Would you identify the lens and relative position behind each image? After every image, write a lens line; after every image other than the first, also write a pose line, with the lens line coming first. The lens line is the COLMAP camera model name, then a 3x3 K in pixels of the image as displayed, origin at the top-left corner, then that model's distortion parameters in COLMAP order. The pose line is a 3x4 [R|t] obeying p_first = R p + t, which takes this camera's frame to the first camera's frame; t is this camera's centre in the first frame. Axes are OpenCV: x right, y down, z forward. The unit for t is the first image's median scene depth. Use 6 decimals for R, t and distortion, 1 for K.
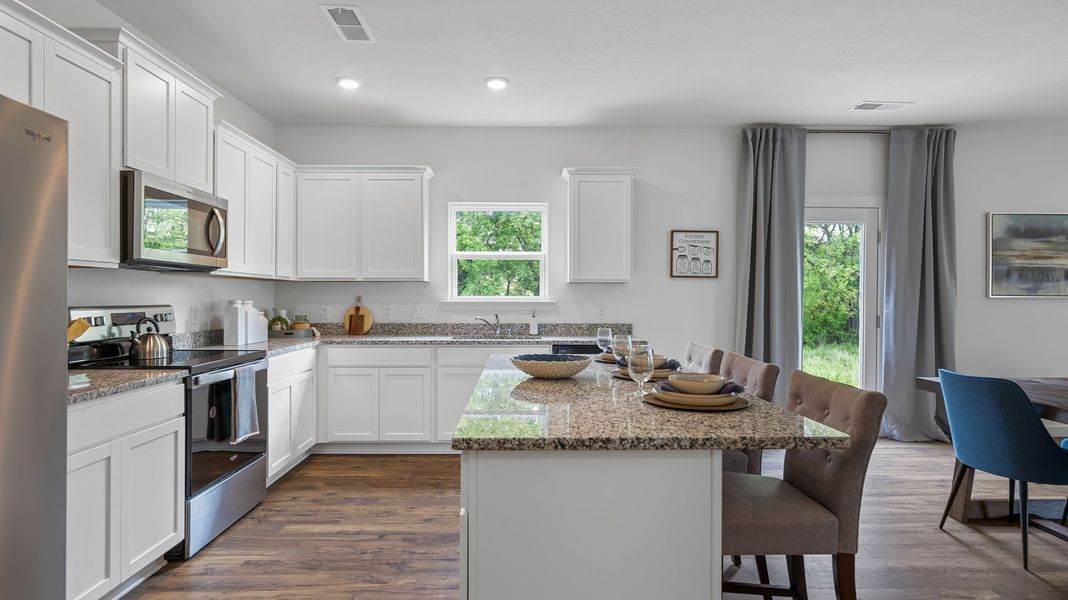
lens RADIAL K [[531.9, 0, 530.1], [0, 531.9, 296.4], [0, 0, 1]] dist [0.000682, -0.000220]
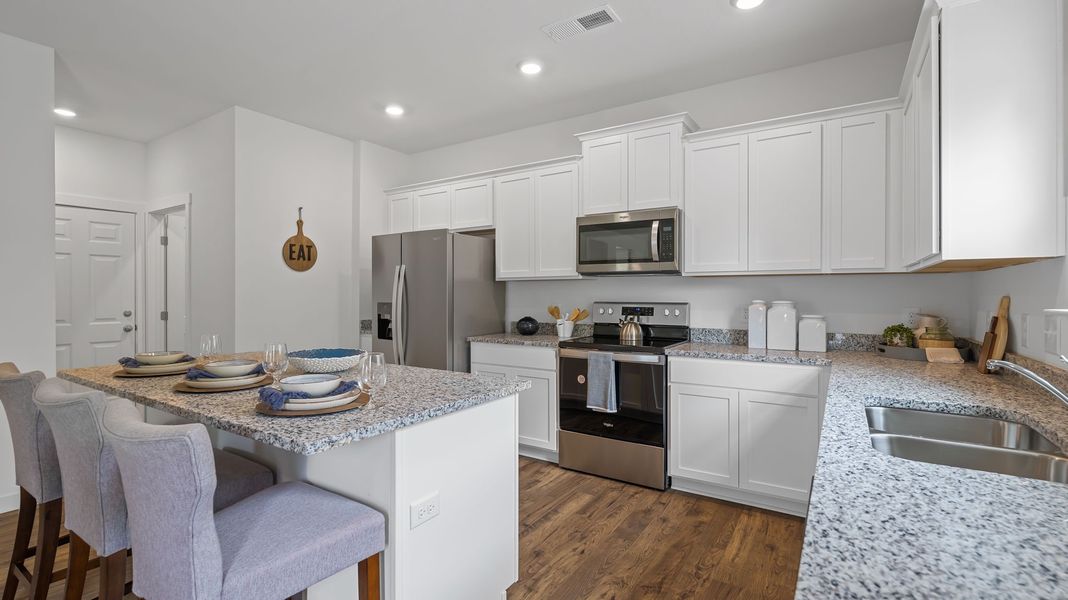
lens RADIAL K [[485.2, 0, 528.0], [0, 485.2, 295.7], [0, 0, 1]] dist [-0.000757, -0.000030]
pose [[-0.563928, -0.001245, -0.825823, 0.339669], [-0.001503, 0.999999, -0.000482, 0.000819], [0.825823, 0.000969, -0.563929, 1.031948]]
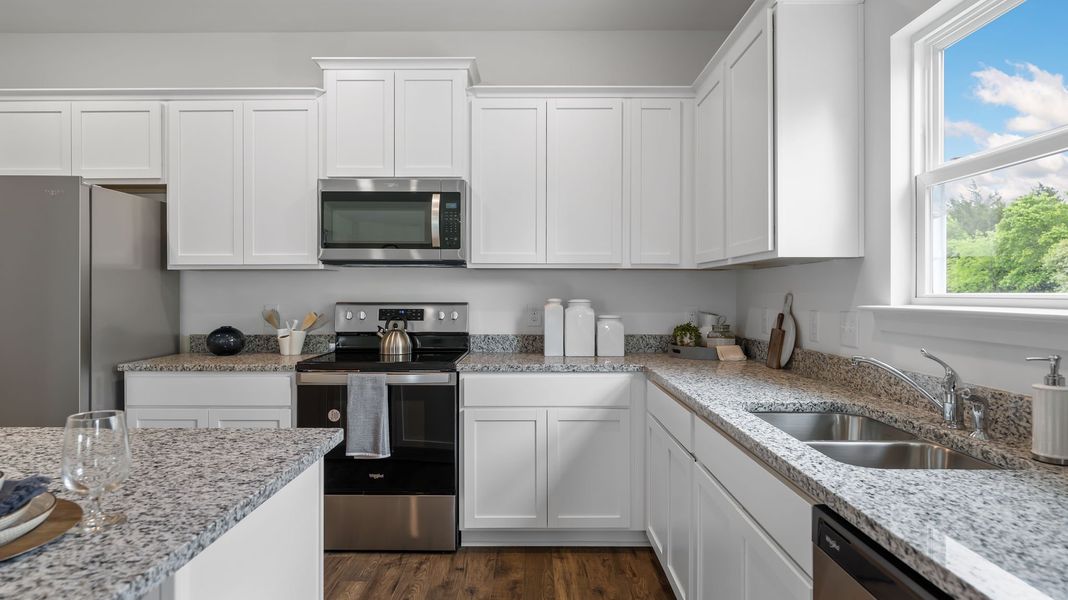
lens RADIAL K [[622.6, 0, 533.8], [0, 622.6, 290.9], [0, 0, 1]] dist [-0.000431, -0.000006]
pose [[-0.024859, -0.004619, -0.999680, 0.327857], [-0.000045, 0.999989, -0.004620, 0.000469], [0.999691, -0.000070, -0.024859, 0.893939]]
